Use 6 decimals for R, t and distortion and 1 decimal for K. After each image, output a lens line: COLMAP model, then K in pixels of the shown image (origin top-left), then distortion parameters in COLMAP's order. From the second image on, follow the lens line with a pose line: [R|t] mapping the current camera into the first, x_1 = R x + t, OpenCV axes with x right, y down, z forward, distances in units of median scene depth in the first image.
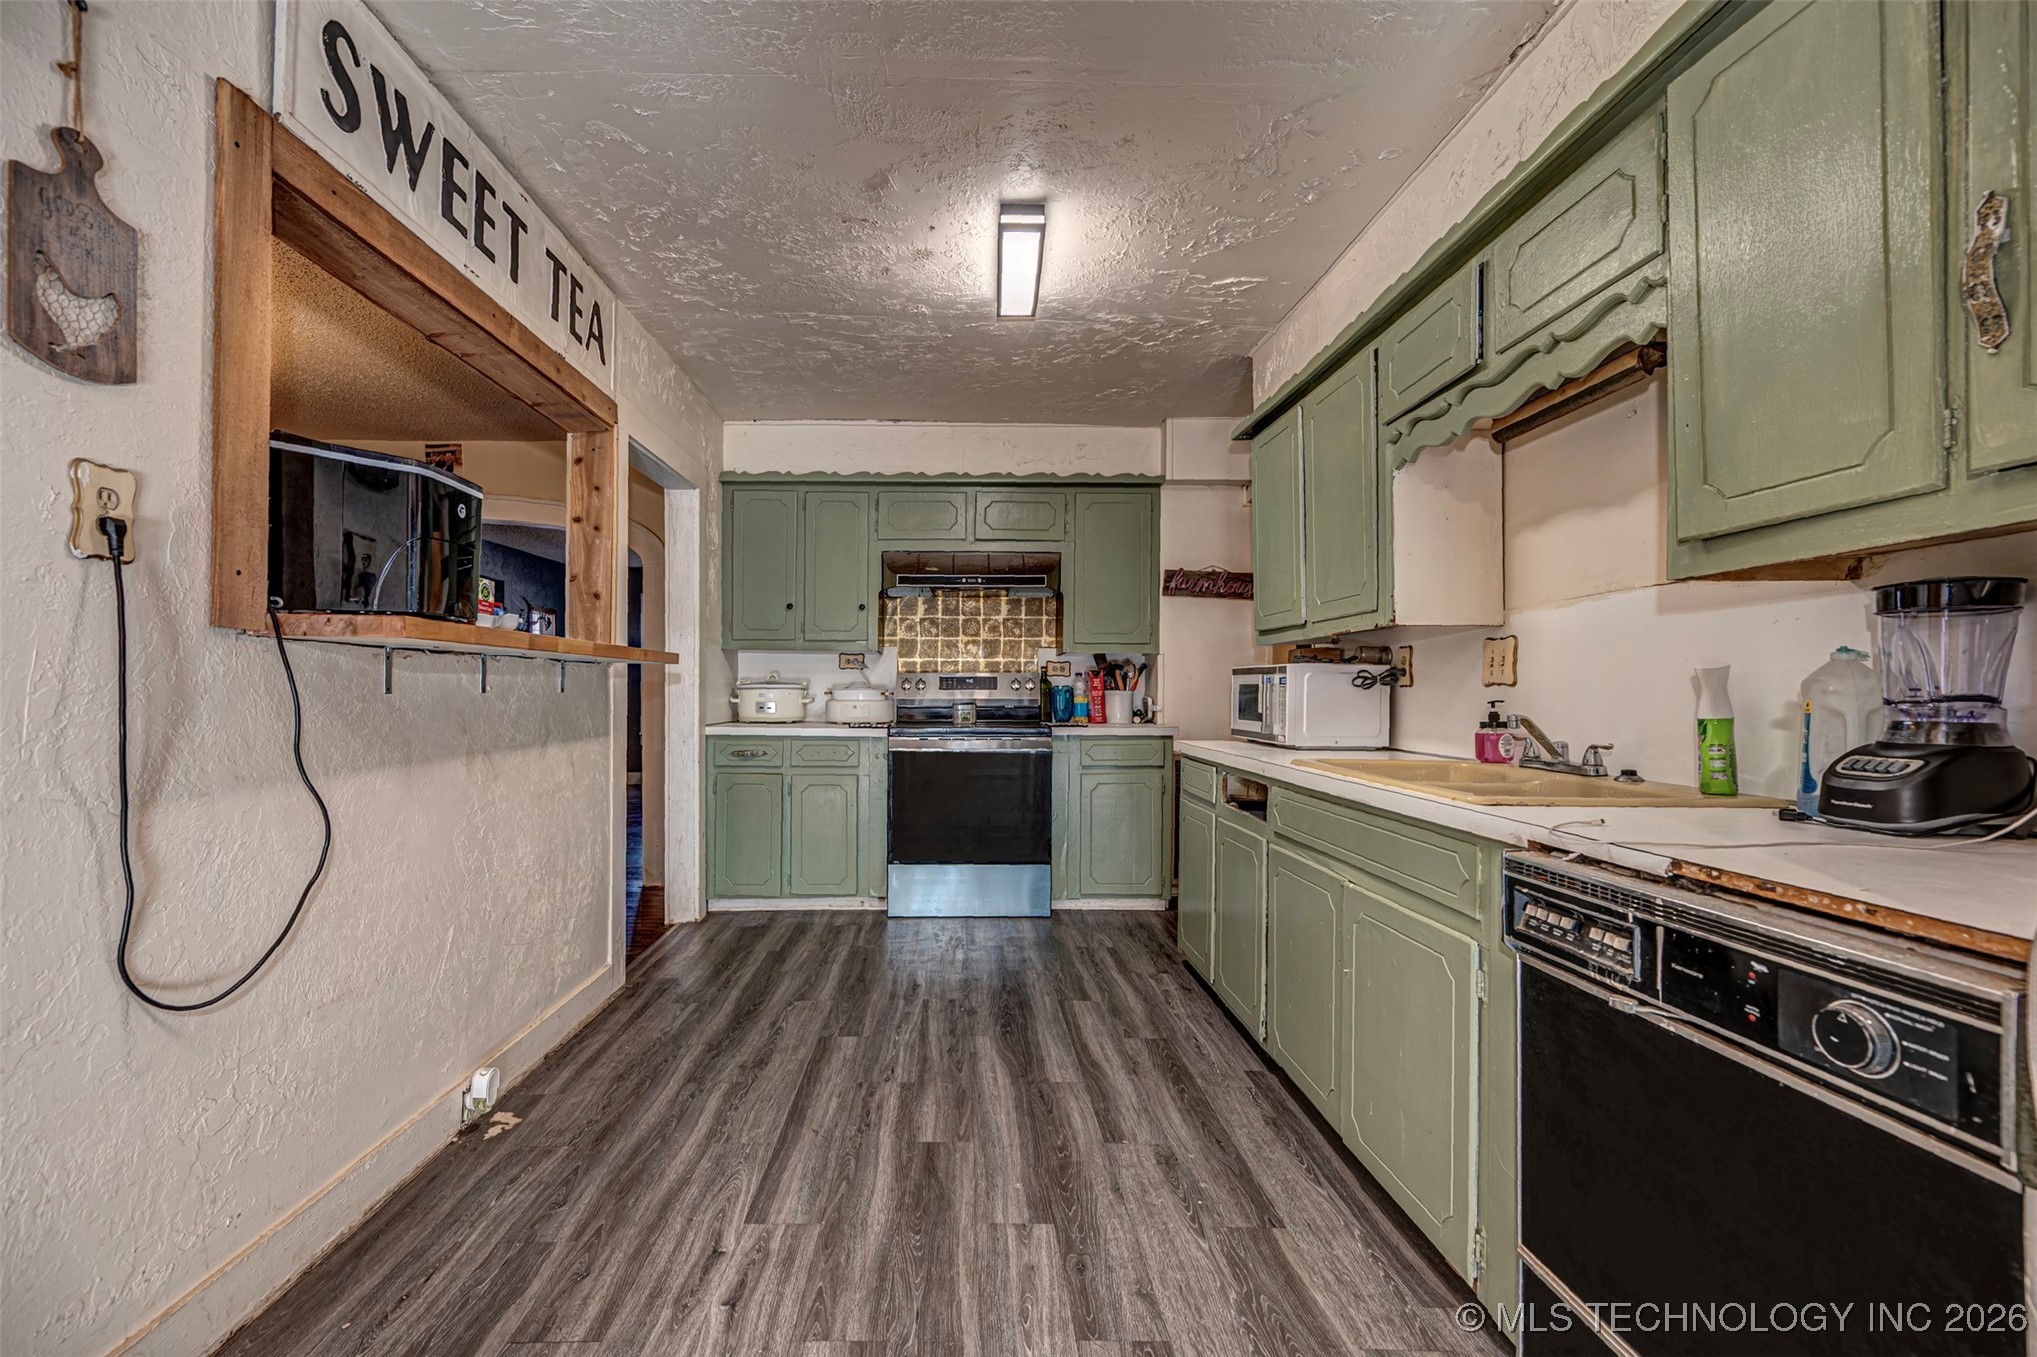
lens RADIAL K [[799.2, 0, 925.7], [0, 799.2, 694.6], [0, 0, 1]] dist [-0.001698, -0.001666]
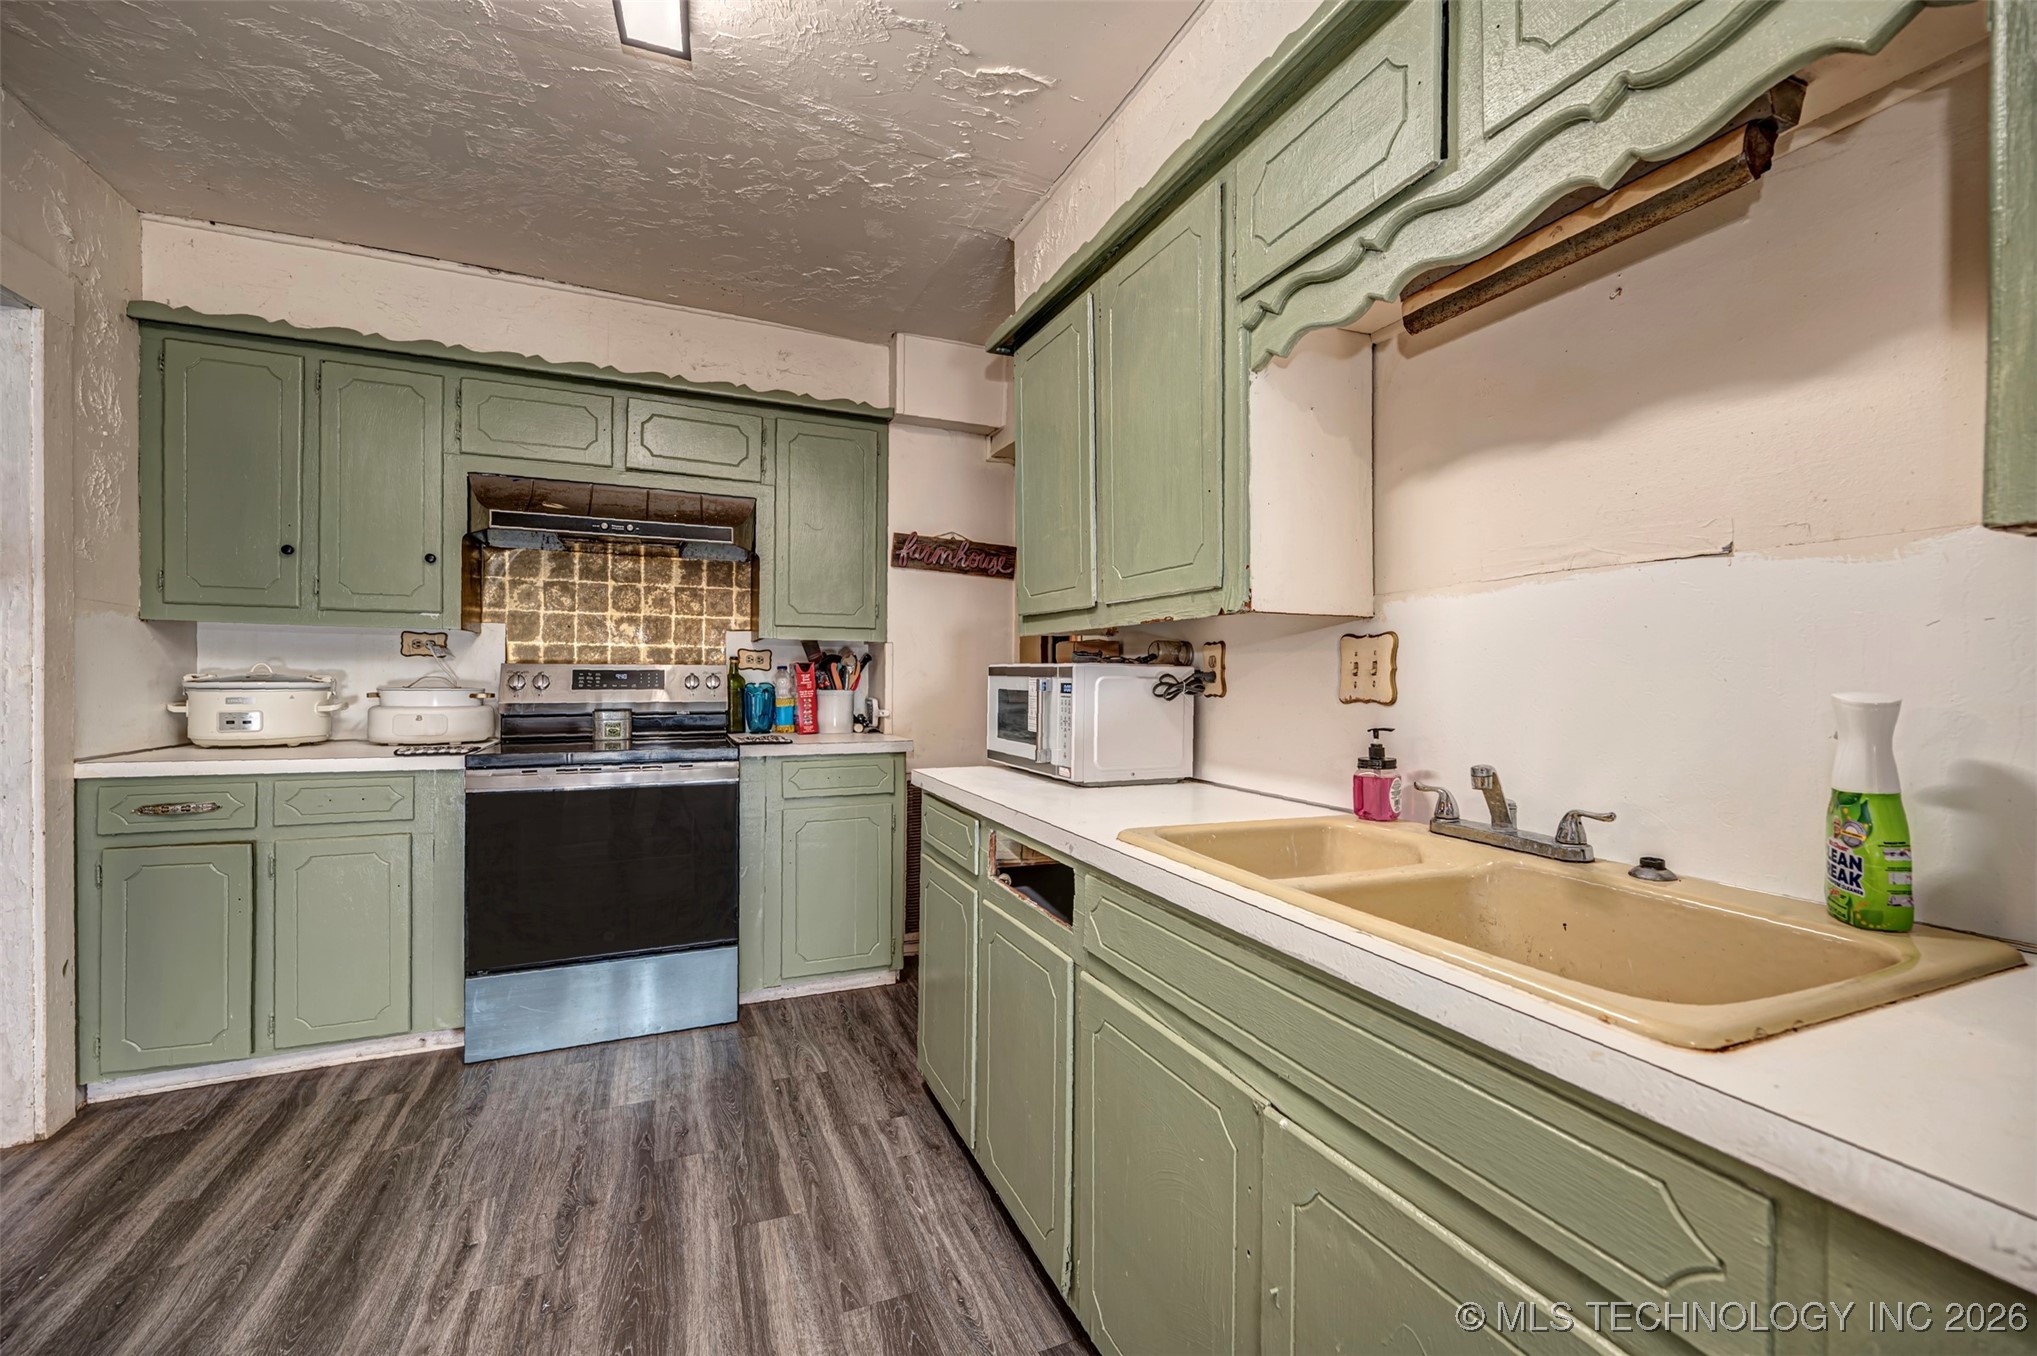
lens RADIAL K [[799.2, 0, 968.2], [0, 799.2, 685.3], [0, 0, 1]] dist [-0.001698, -0.001666]
pose [[0.920918, -0.002099, 0.389750, 0.069541], [-0.002114, 0.999944, 0.010381, -0.019181], [-0.389750, -0.010384, 0.920862, 0.281714]]
